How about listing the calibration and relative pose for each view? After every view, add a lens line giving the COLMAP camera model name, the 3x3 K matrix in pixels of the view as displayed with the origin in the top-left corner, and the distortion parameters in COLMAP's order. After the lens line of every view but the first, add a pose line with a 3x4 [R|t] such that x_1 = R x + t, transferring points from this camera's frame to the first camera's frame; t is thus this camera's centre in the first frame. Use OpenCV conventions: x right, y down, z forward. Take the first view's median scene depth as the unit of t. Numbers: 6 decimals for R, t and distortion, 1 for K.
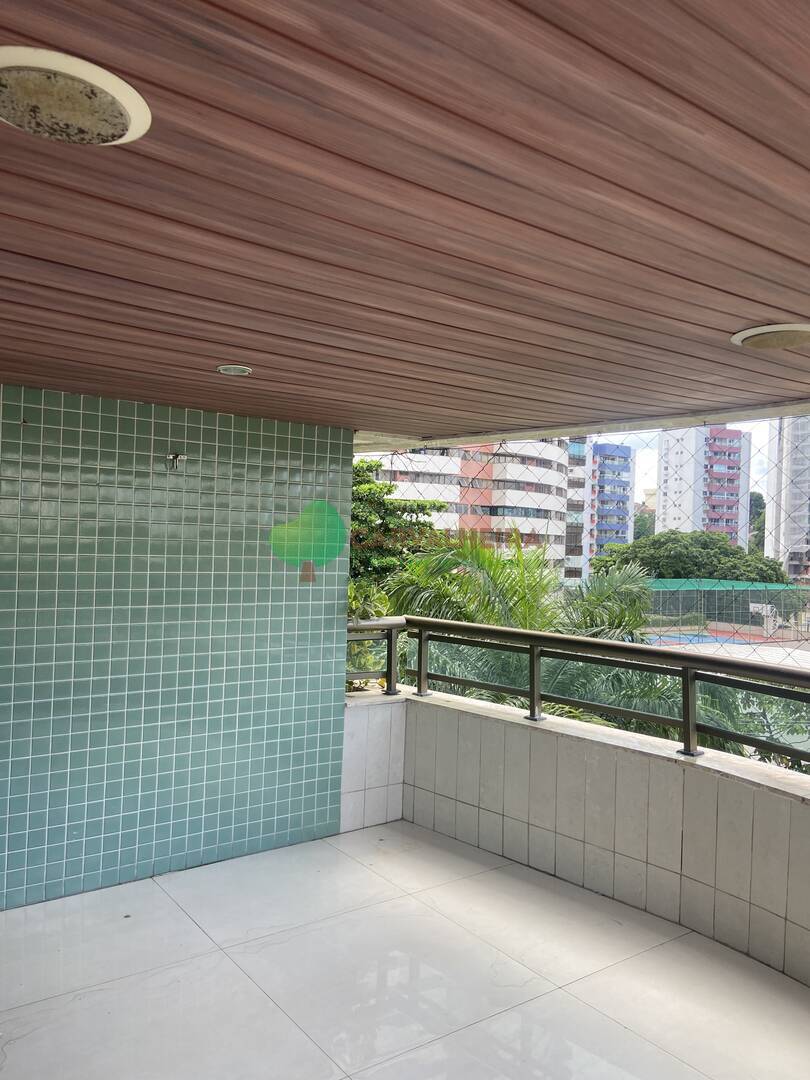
lens RADIAL K [[835.4, 0, 401.0], [0, 835.4, 541.5], [0, 0, 1]] dist [0.063918, -0.077418]
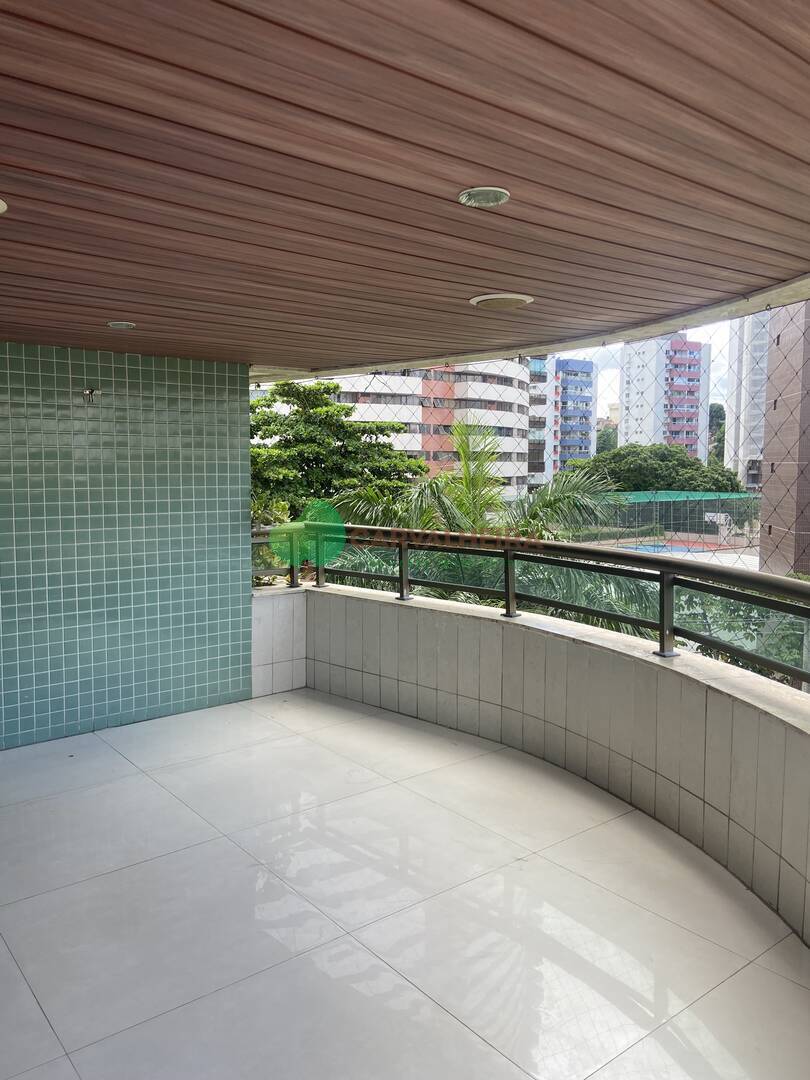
lens RADIAL K [[835.4, 0, 408.8], [0, 835.4, 535.1], [0, 0, 1]] dist [0.063918, -0.077418]
pose [[0.998542, -0.033763, 0.042115, 0.113305], [0.030030, 0.995814, 0.086327, 0.010968], [-0.044853, -0.084936, 0.995376, -0.211263]]
